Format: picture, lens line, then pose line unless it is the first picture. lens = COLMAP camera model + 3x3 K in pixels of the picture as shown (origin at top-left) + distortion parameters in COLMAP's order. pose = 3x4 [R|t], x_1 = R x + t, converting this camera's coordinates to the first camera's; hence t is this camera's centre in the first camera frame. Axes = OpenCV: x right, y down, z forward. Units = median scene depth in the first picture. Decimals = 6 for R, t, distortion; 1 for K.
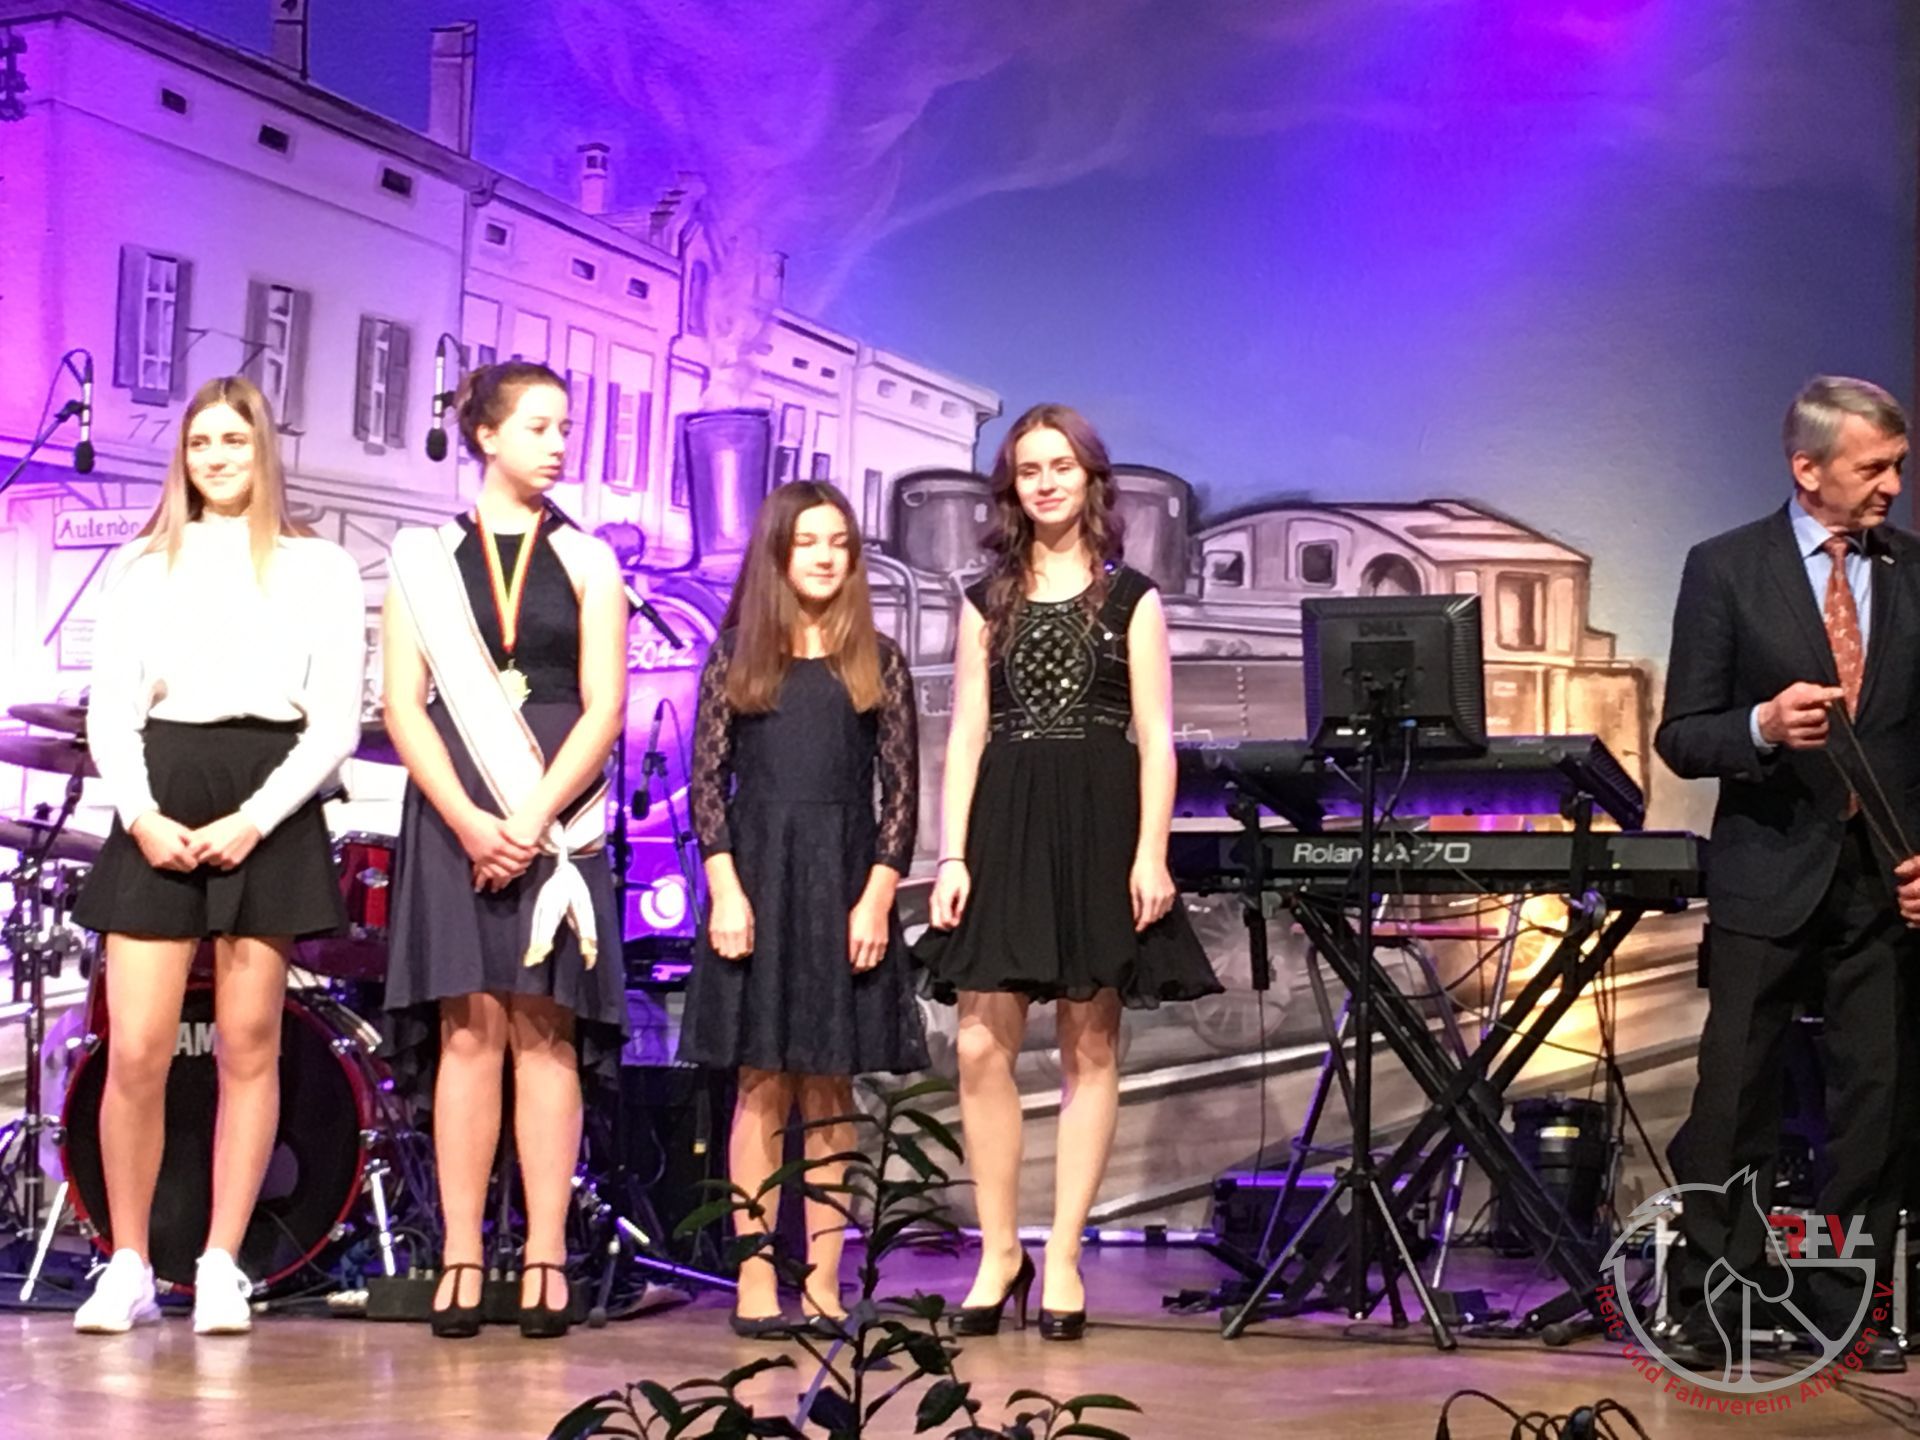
lens RADIAL K [[4774.5, 0, 960.0], [0, 4774.5, 720.0], [0, 0, 1]] dist [-0.006422, 1.139246]
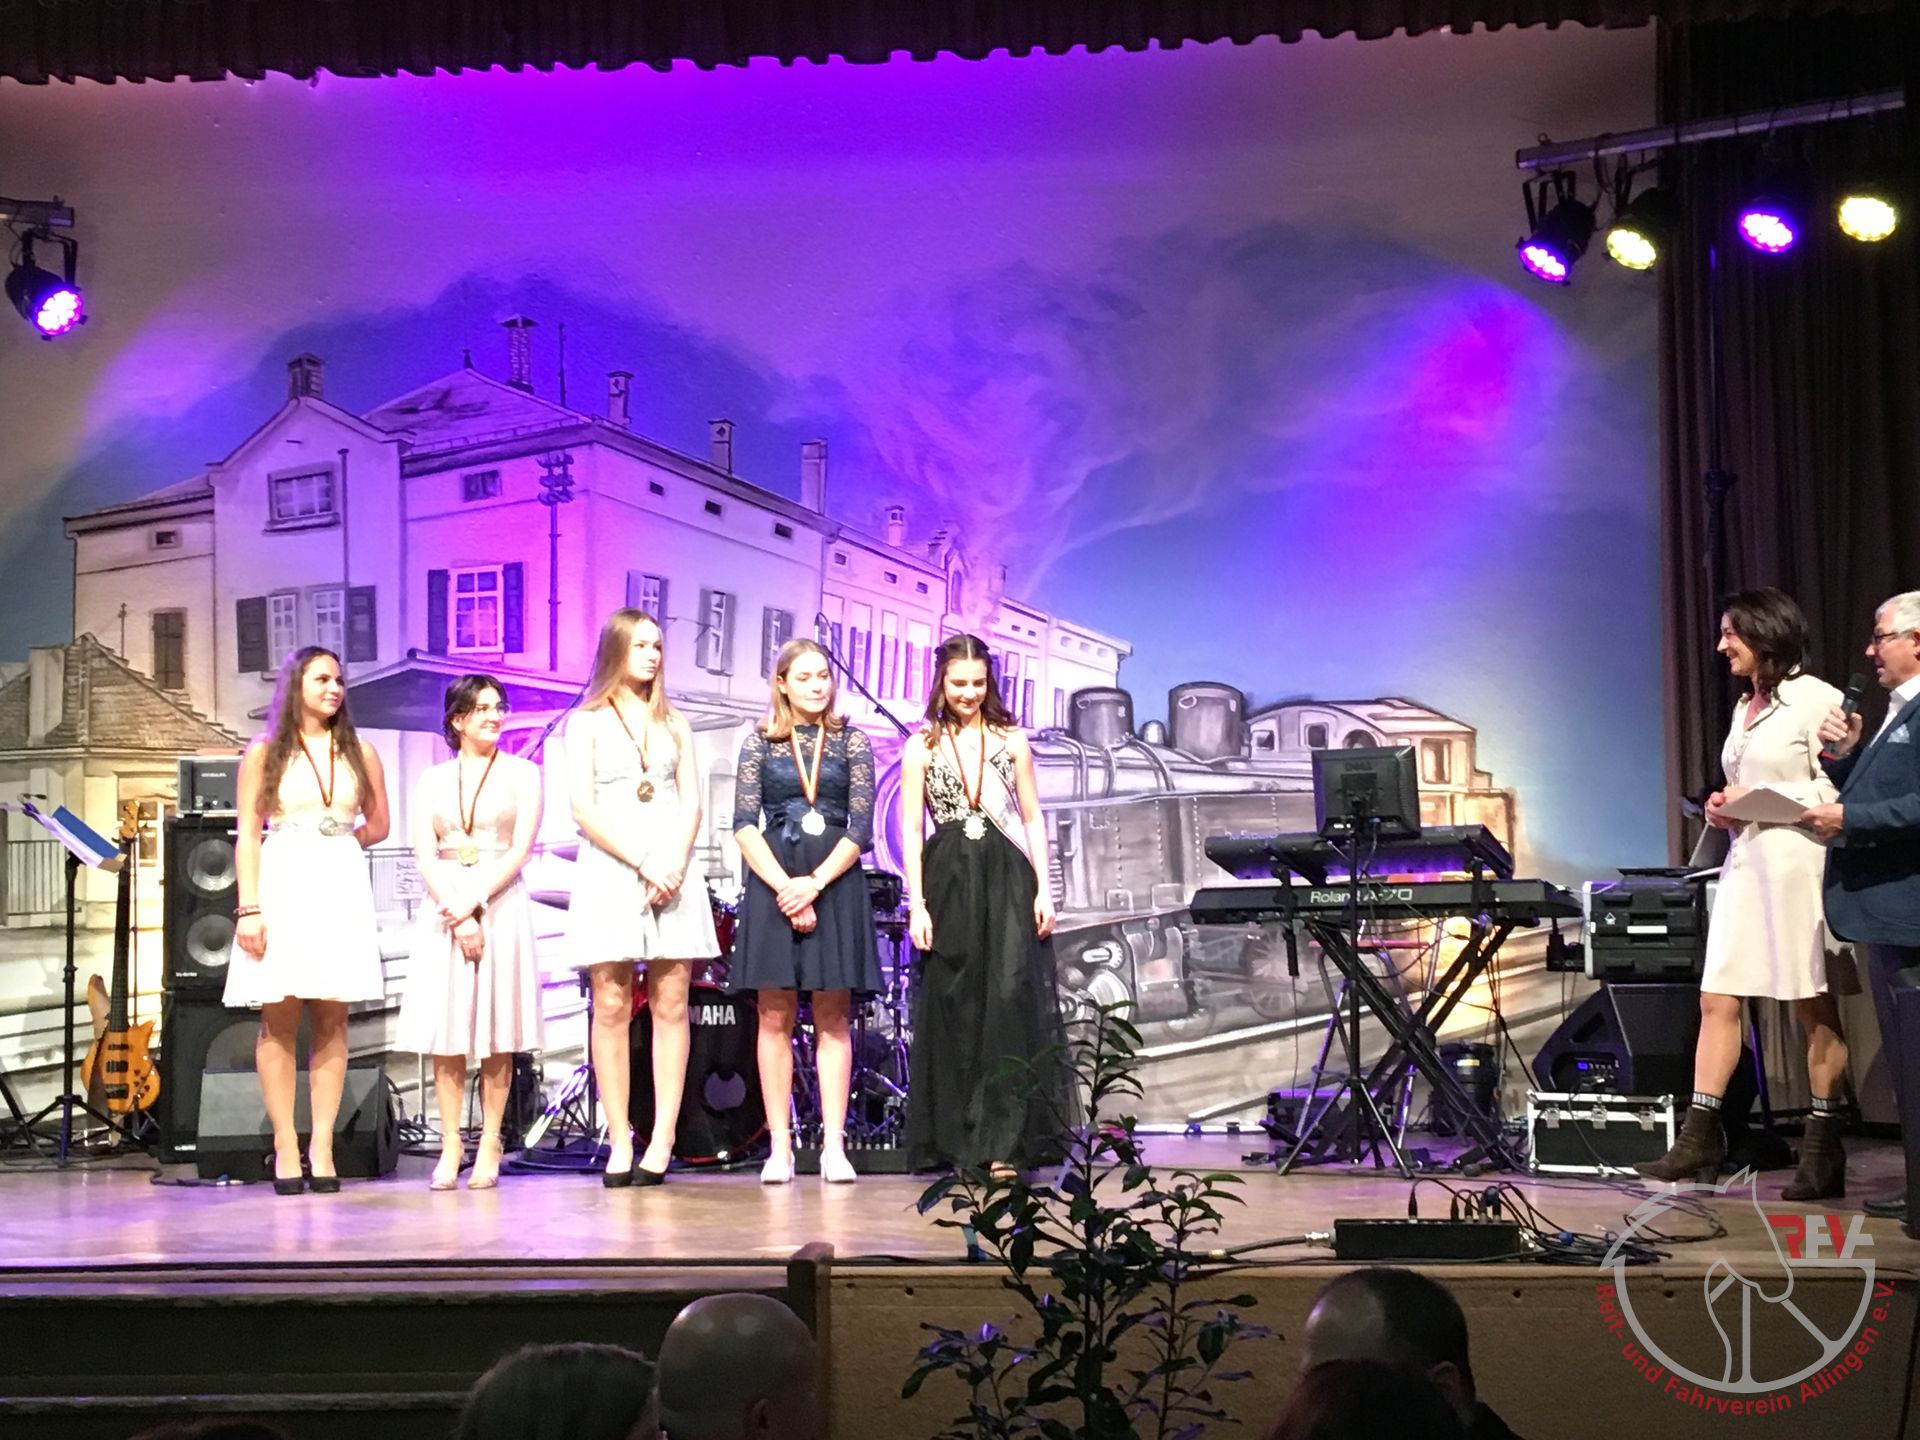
lens RADIAL K [[2861.5, 0, 964.7], [0, 2861.5, 722.3], [0, 0, 1]] dist [0.031314, 0.446936]
pose [[0.998836, -0.022107, -0.042877, -0.008021], [0.020029, 0.998631, -0.048316, 0.009719], [0.043886, 0.047401, 0.997911, -0.041964]]
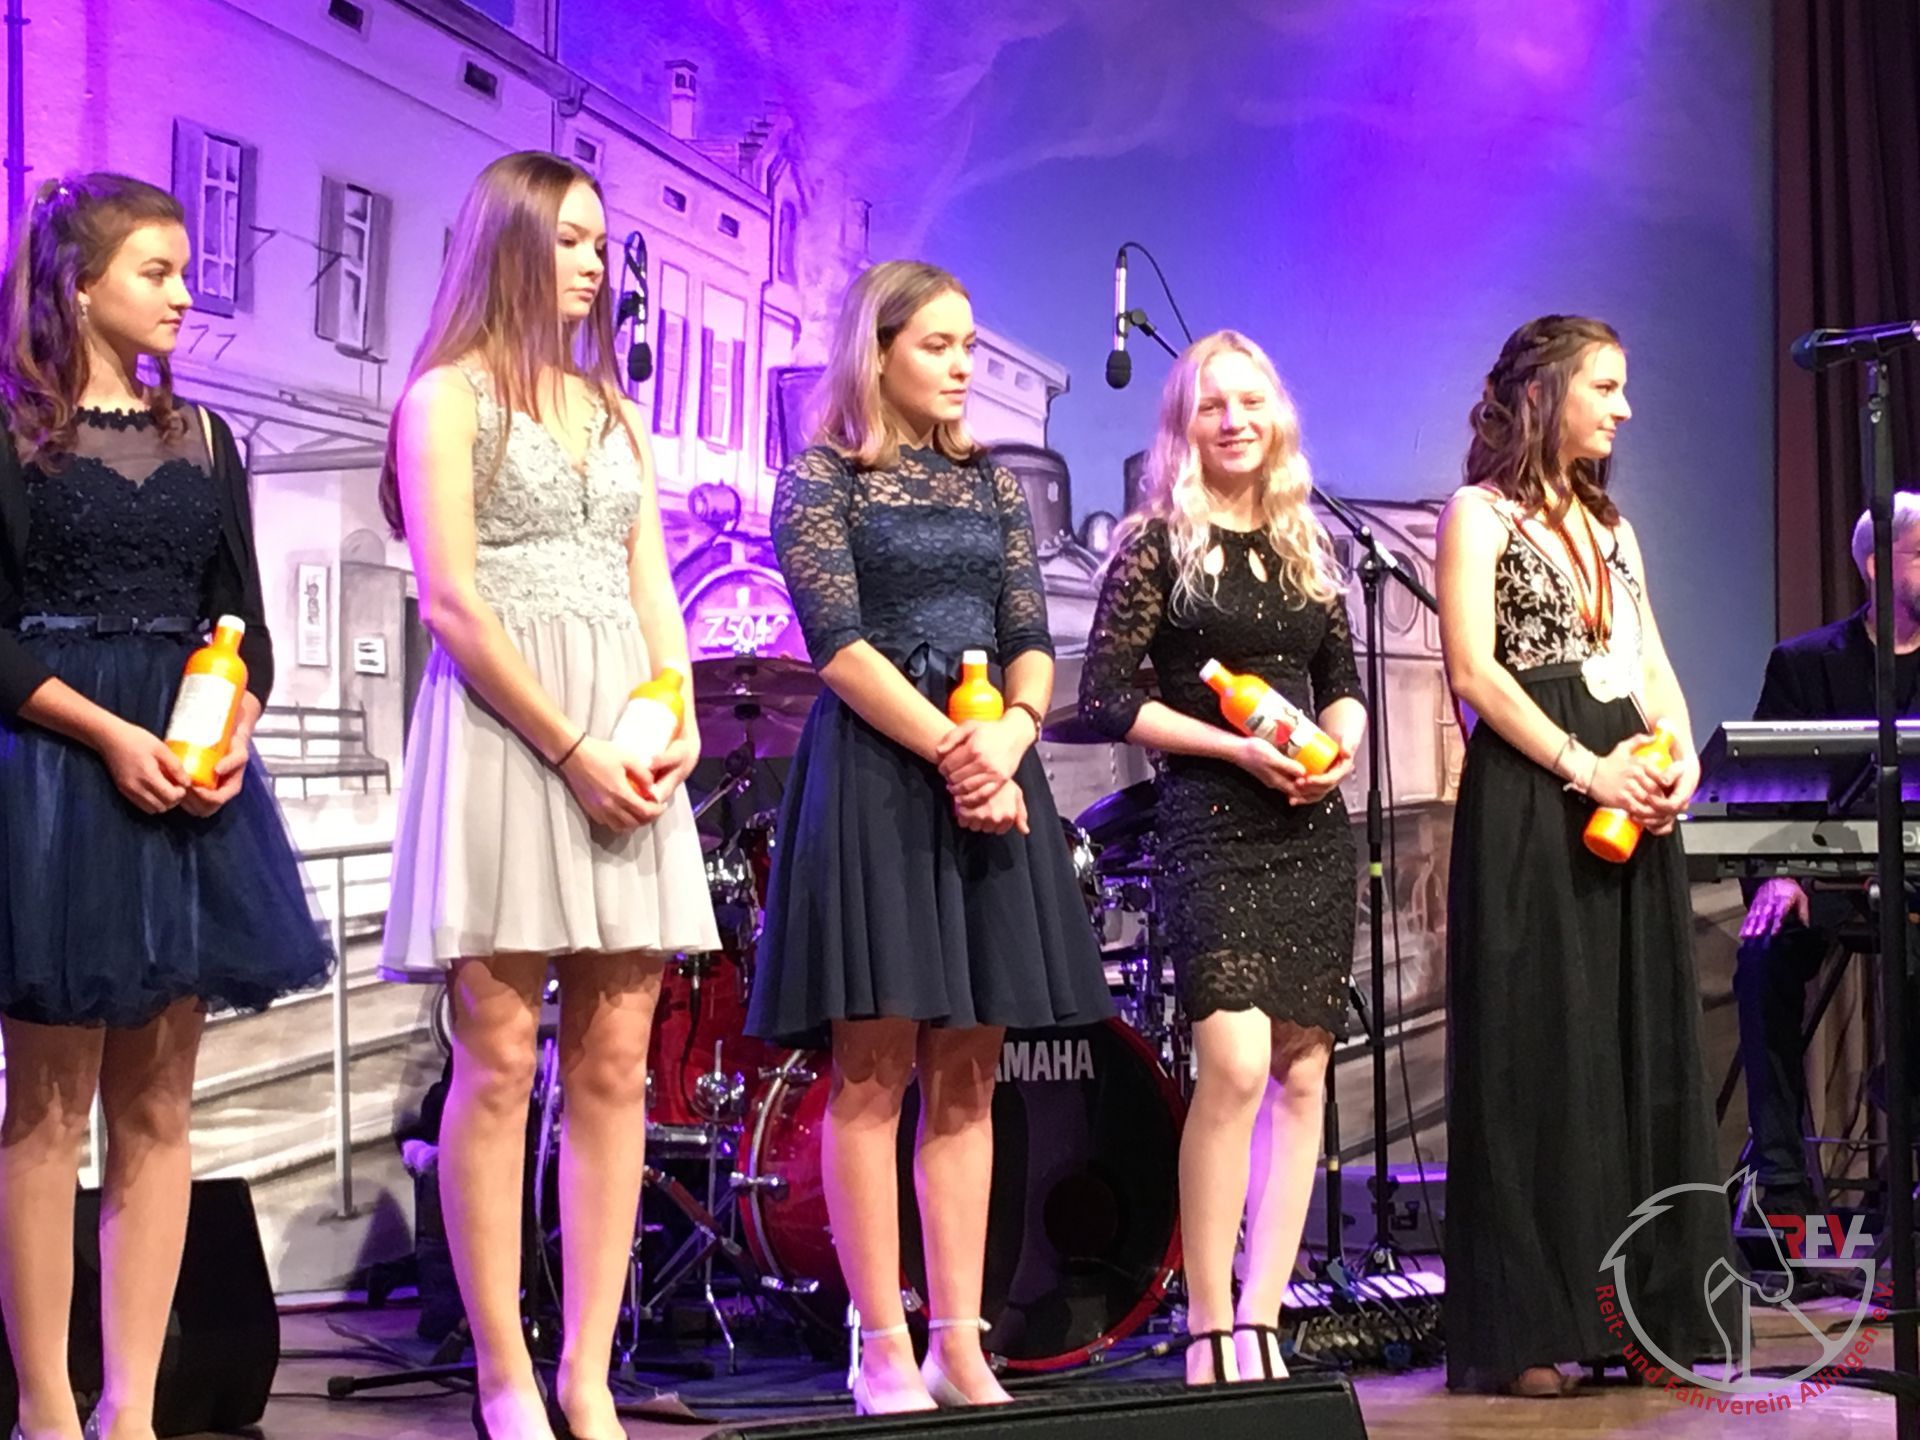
lens RADIAL K [[4055.9, 0, 960.0], [0, 4055.9, 720.0], [0, 0, 1]] dist [-0.020874, 1.061511]
pose [[0.804578, 0.015442, 0.593647, -0.487578], [-0.006794, 0.999836, -0.016800, 0.015821], [-0.593809, 0.009483, 0.804550, 0.357818]]
